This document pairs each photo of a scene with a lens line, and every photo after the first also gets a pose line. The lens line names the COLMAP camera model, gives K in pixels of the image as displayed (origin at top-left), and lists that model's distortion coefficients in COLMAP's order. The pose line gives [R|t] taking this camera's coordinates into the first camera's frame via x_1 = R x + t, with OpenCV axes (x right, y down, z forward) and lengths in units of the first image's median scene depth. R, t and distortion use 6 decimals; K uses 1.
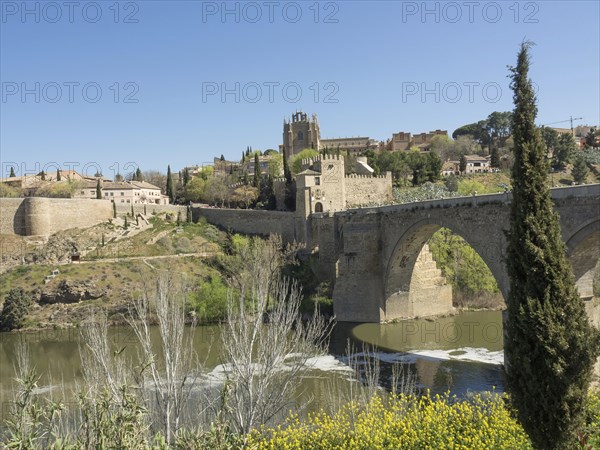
lens RADIAL K [[490.3, 0, 300.0], [0, 490.3, 225.0], [0, 0, 1]] dist [-0.048084, 0.004934]
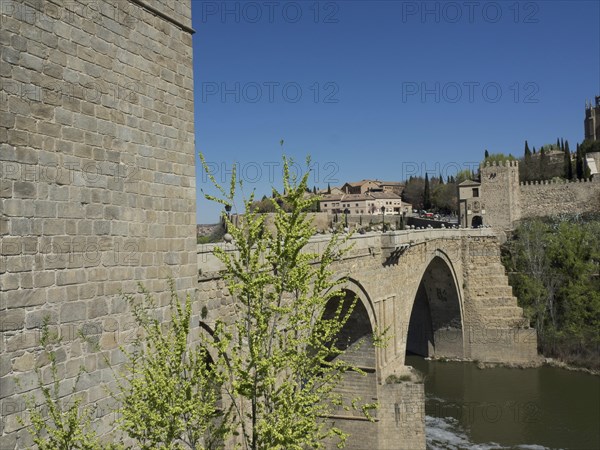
lens RADIAL K [[490.3, 0, 300.0], [0, 490.3, 225.0], [0, 0, 1]] dist [-0.048084, 0.004934]
pose [[0.691677, 0.009479, -0.722145, 0.458268], [0.002553, 0.999876, 0.015570, -0.044032], [0.722202, -0.012613, 0.691567, 0.142602]]
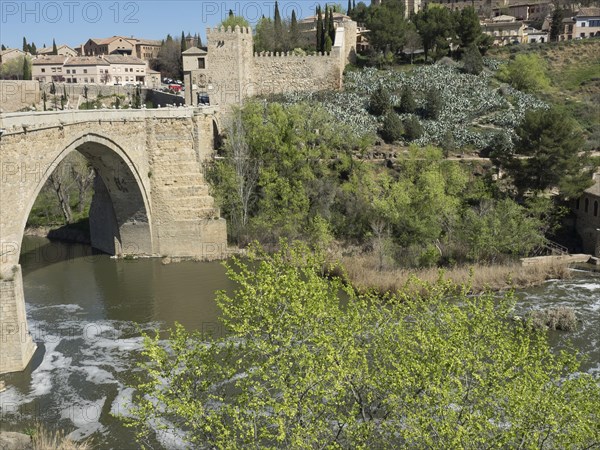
lens RADIAL K [[624.4, 0, 300.0], [0, 624.4, 225.0], [0, 0, 1]] dist [-0.015357, -0.003211]
pose [[0.897599, 0.117251, -0.424933, 0.610798], [-0.025383, 0.976124, 0.215724, -0.056429], [0.440081, -0.182847, 0.879145, 0.167810]]
